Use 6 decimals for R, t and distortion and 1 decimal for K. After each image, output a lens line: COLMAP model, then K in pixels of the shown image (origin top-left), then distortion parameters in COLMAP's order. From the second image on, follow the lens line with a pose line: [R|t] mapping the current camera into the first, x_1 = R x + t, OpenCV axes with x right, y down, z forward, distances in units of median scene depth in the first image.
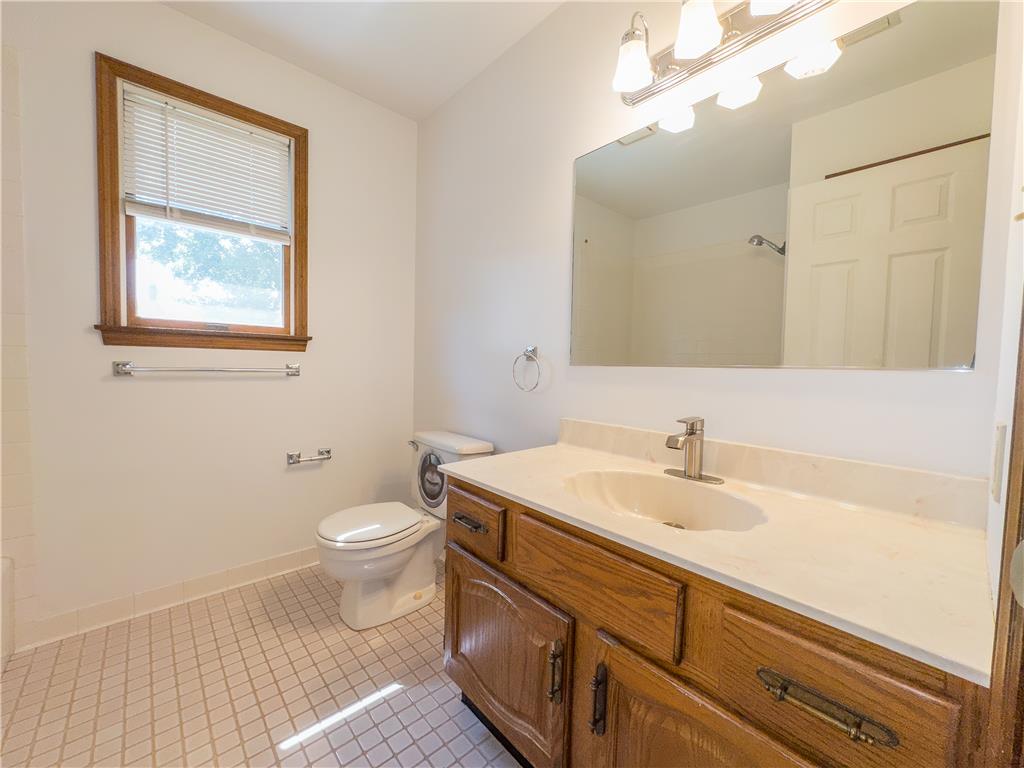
lens RADIAL K [[408.6, 0, 512.5], [0, 408.6, 383.2], [0, 0, 1]] dist [0.002180, 0.000067]
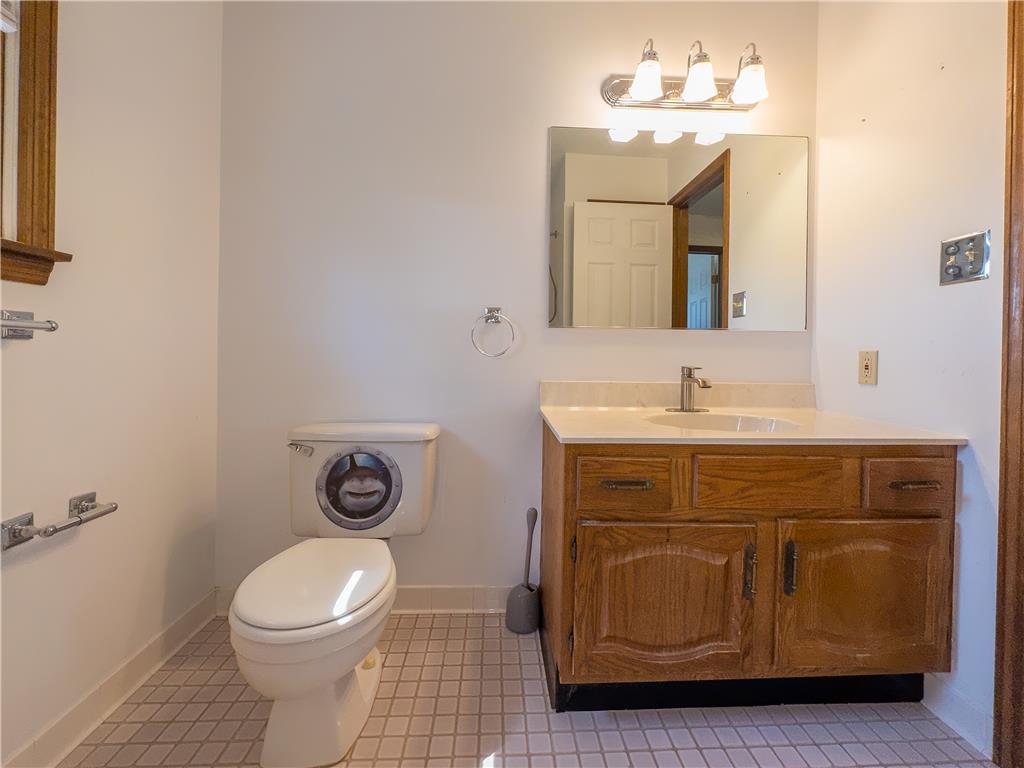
lens RADIAL K [[431.0, 0, 516.4], [0, 431.0, 356.1], [0, 0, 1]] dist [0.001509, 0.000190]
pose [[0.626115, -0.019469, 0.779488, -0.684362], [0.036766, 0.999313, -0.004573, 0.026567], [-0.778863, 0.031522, 0.626401, 0.378137]]
